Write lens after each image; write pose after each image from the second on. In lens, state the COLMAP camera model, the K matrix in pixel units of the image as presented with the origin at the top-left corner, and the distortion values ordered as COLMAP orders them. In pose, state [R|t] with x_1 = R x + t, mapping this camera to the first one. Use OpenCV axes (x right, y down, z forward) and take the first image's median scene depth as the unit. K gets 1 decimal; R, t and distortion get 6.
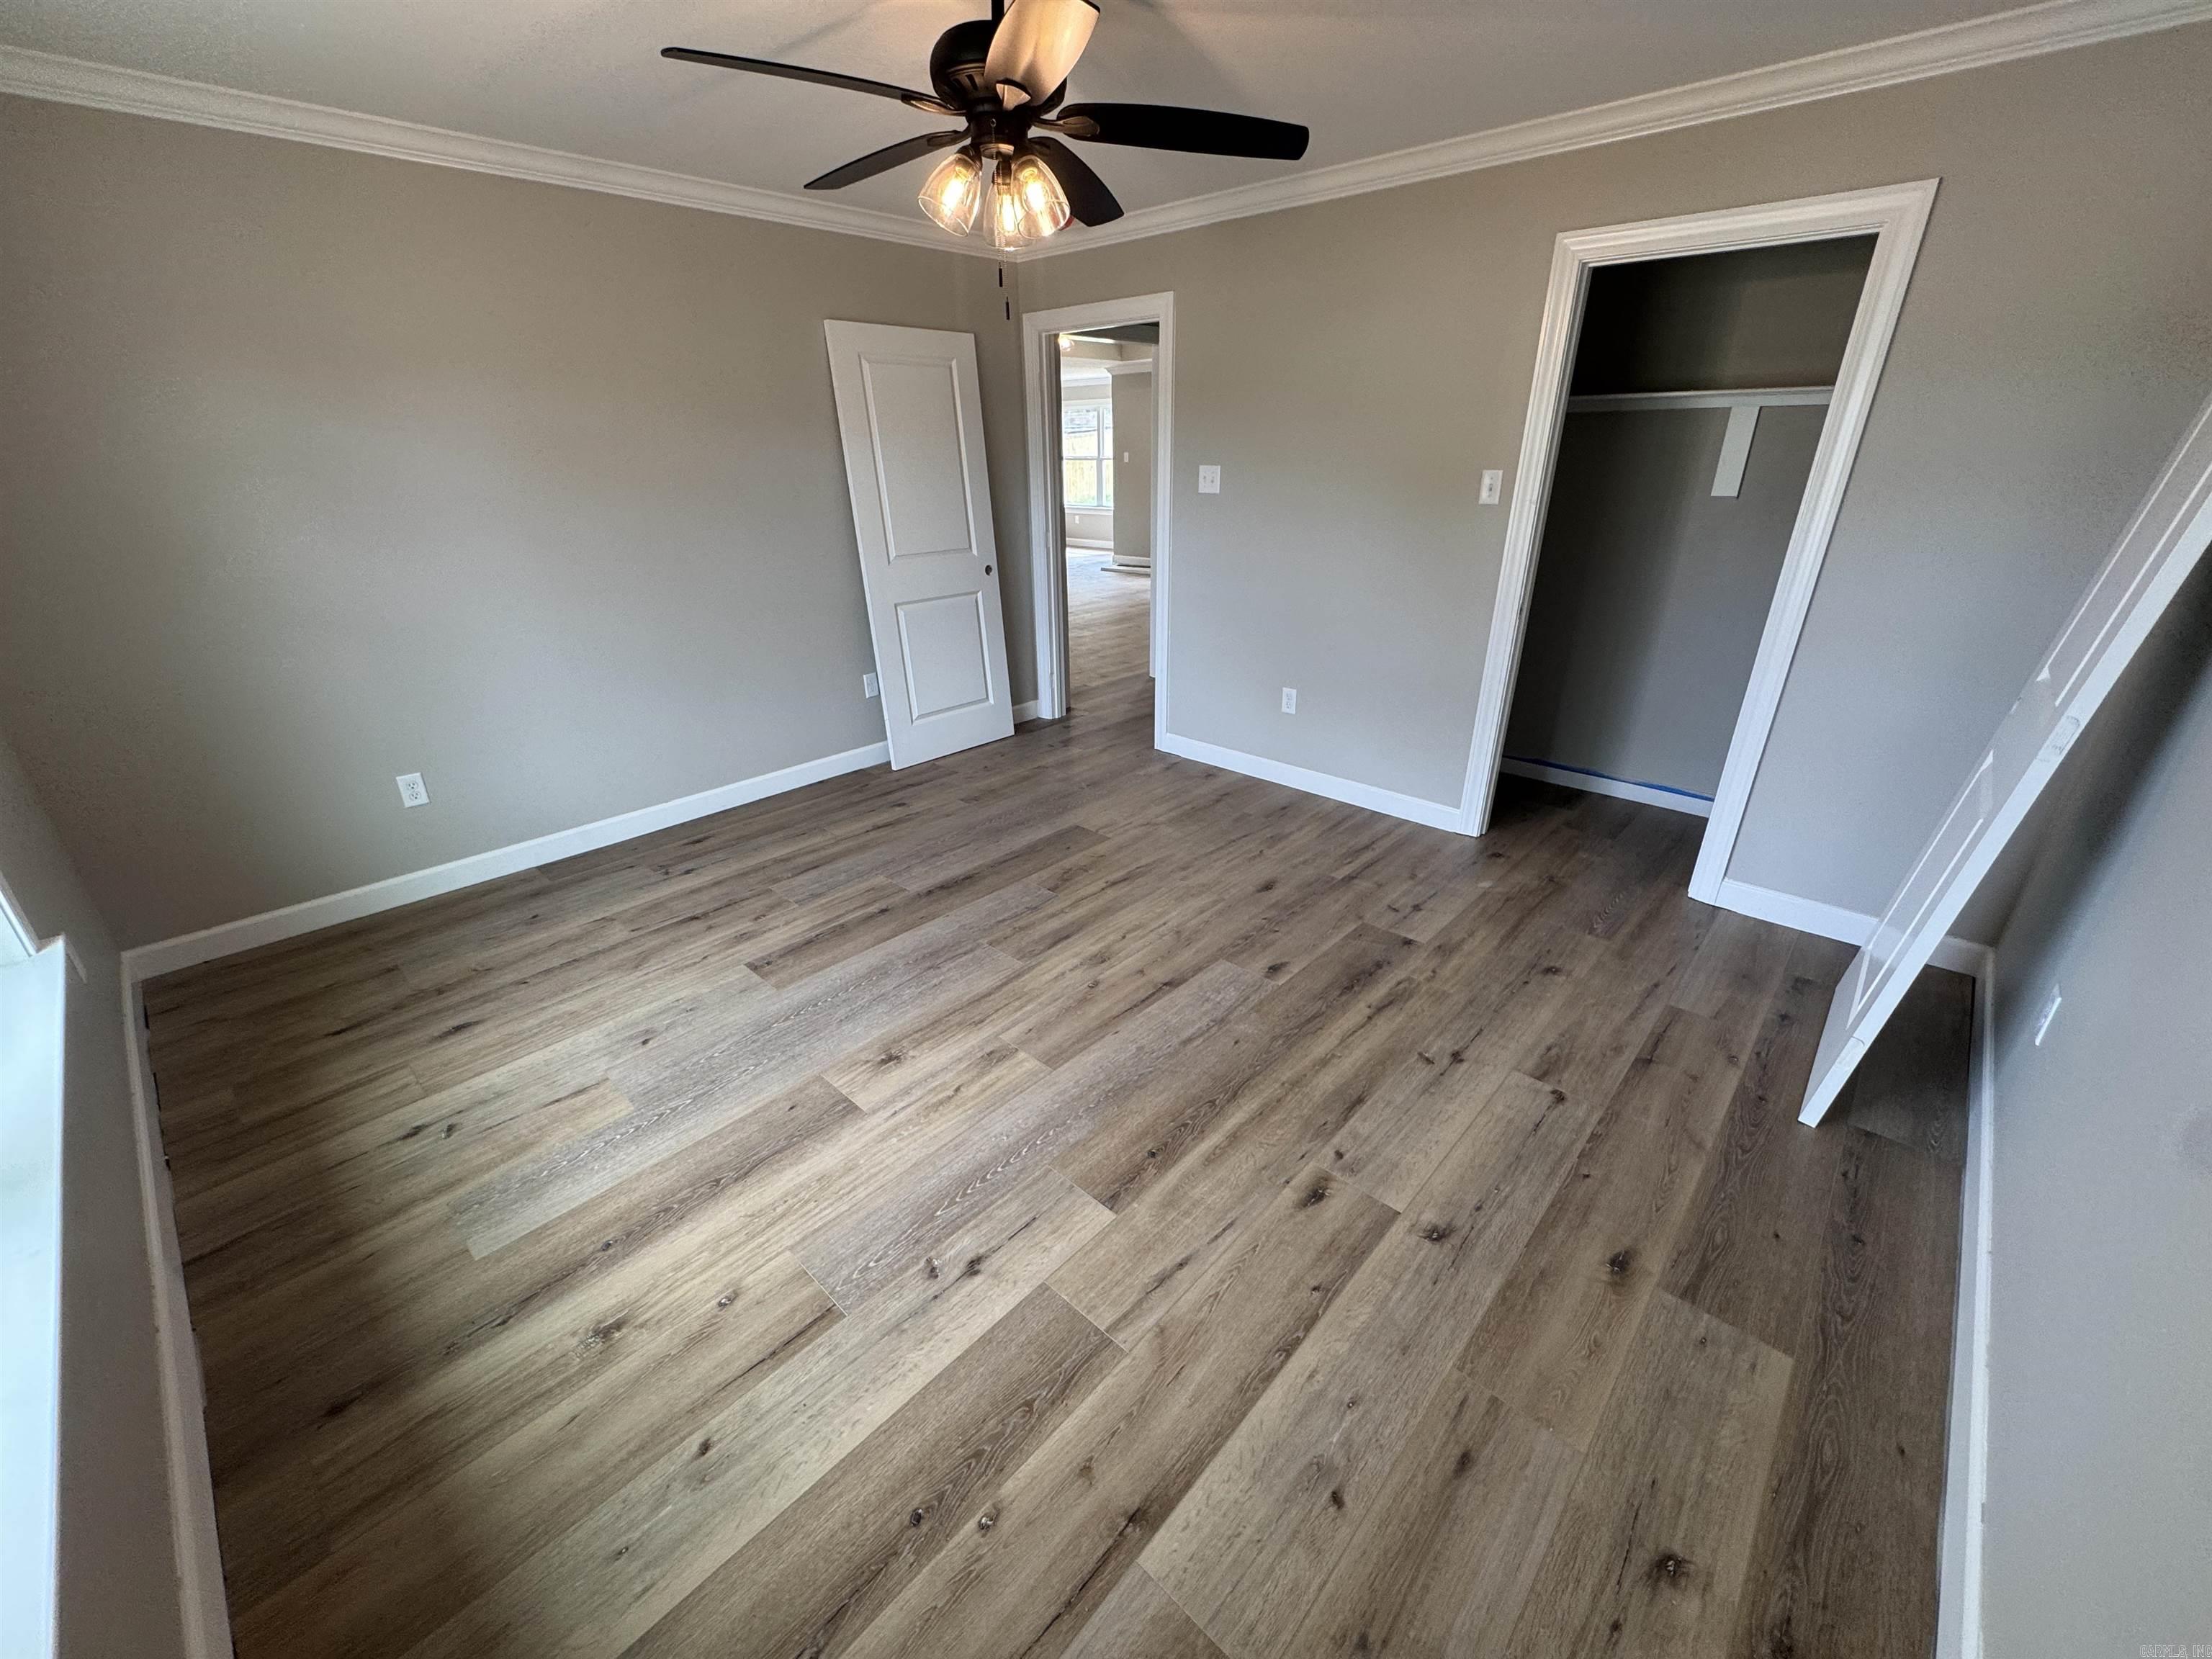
lens RADIAL K [[879.6, 0, 1107.9], [0, 879.6, 827.8], [0, 0, 1]] dist [-0.001388, 0.000215]
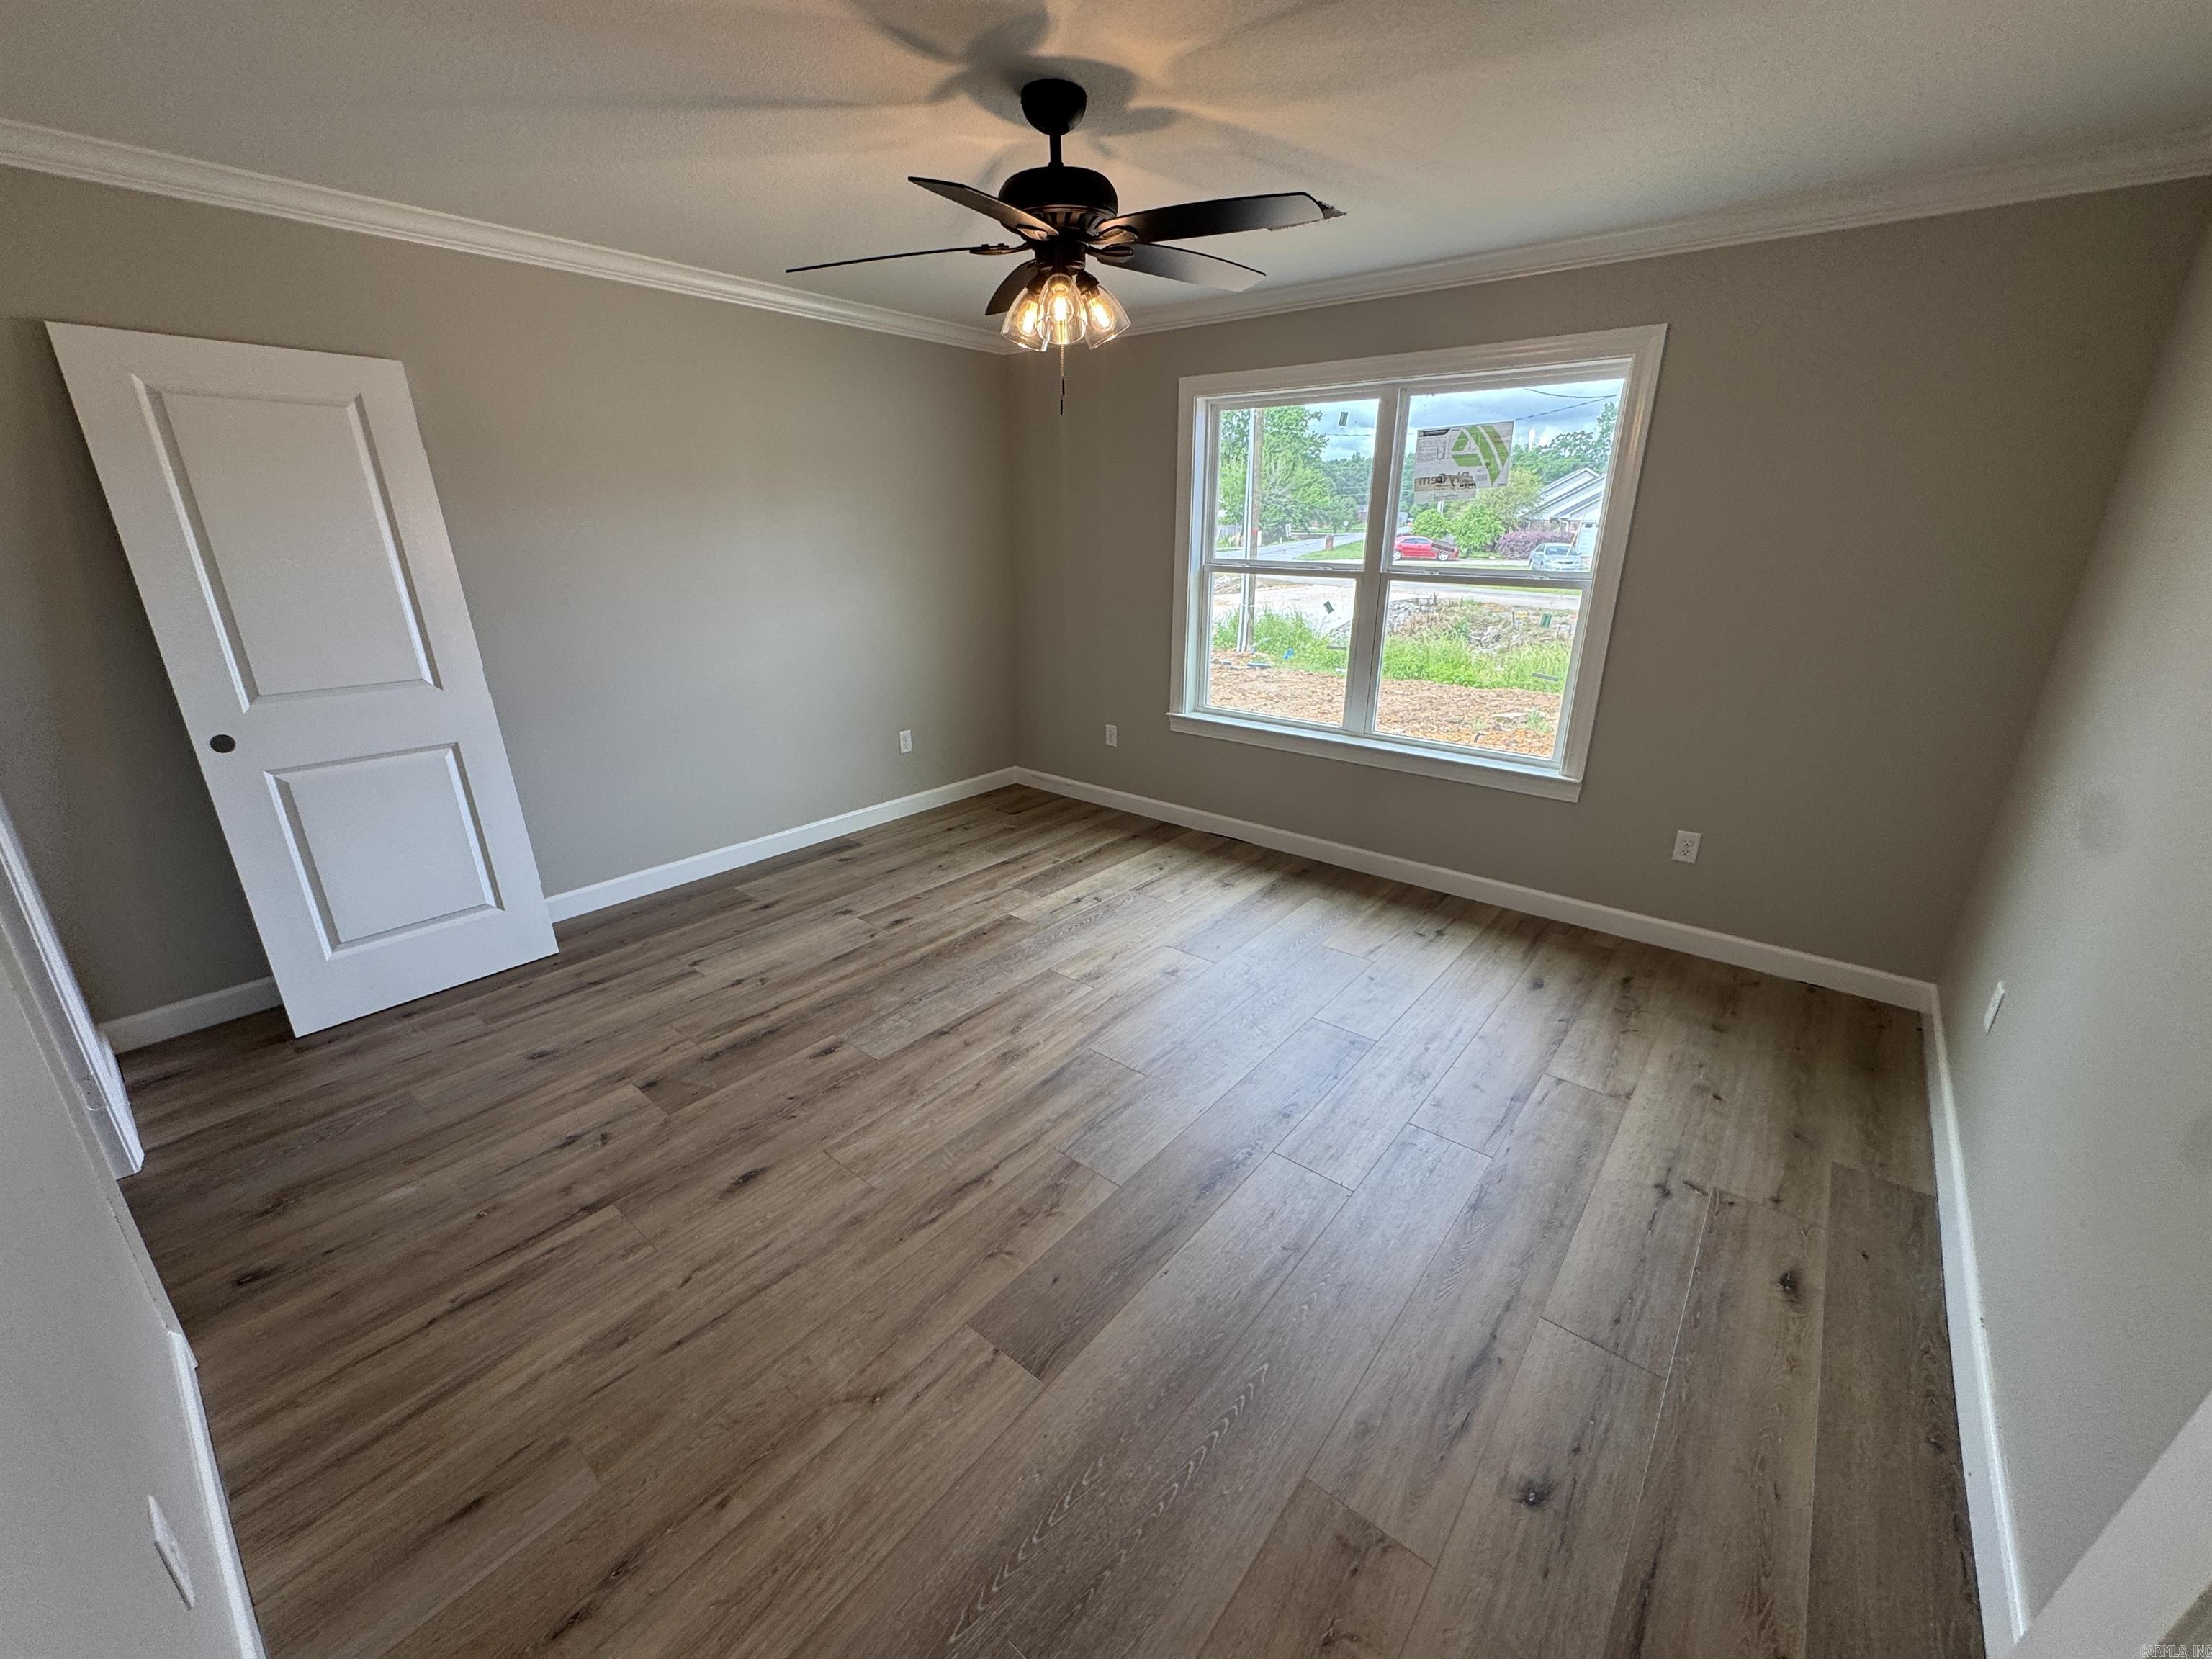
lens RADIAL K [[879.6, 0, 1107.9], [0, 879.6, 827.8], [0, 0, 1]] dist [-0.001388, 0.000215]
pose [[-0.998014, 0.024886, -0.057872, -0.075237], [-0.021202, 0.732380, 0.680566, -0.754587], [0.059321, 0.680441, -0.730398, 1.714971]]
